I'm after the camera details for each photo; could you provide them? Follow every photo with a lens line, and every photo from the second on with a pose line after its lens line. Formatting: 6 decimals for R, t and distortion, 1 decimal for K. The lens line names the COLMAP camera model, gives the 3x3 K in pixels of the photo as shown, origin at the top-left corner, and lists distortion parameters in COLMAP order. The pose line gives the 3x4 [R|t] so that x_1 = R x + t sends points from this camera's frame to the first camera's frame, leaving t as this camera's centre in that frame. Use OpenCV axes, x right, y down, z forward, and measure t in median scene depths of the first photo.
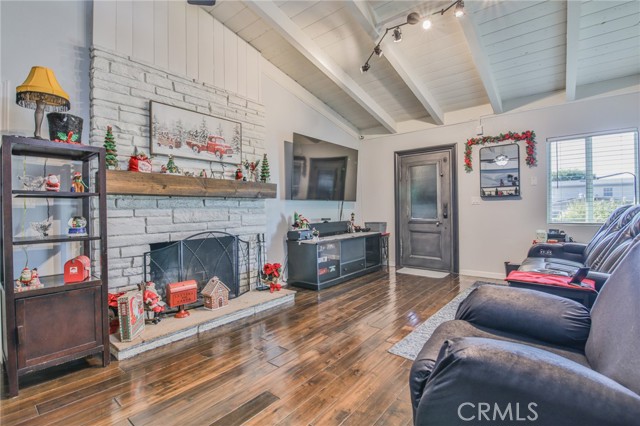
lens RADIAL K [[293.8, 0, 320.9], [0, 293.8, 209.0], [0, 0, 1]] dist [0.001758, -0.012727]
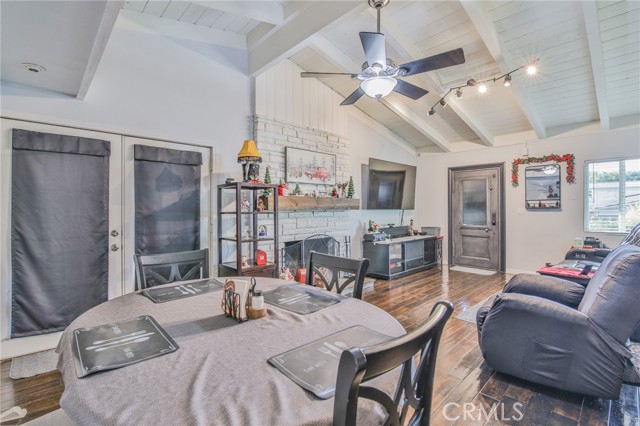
lens RADIAL K [[293.8, 0, 320.9], [0, 293.8, 209.0], [0, 0, 1]] dist [0.001758, -0.012727]
pose [[0.991971, 0.008770, -0.126157, -0.145676], [-0.008311, 0.999957, 0.004161, -0.040659], [0.126188, -0.003080, 0.992002, -0.320093]]
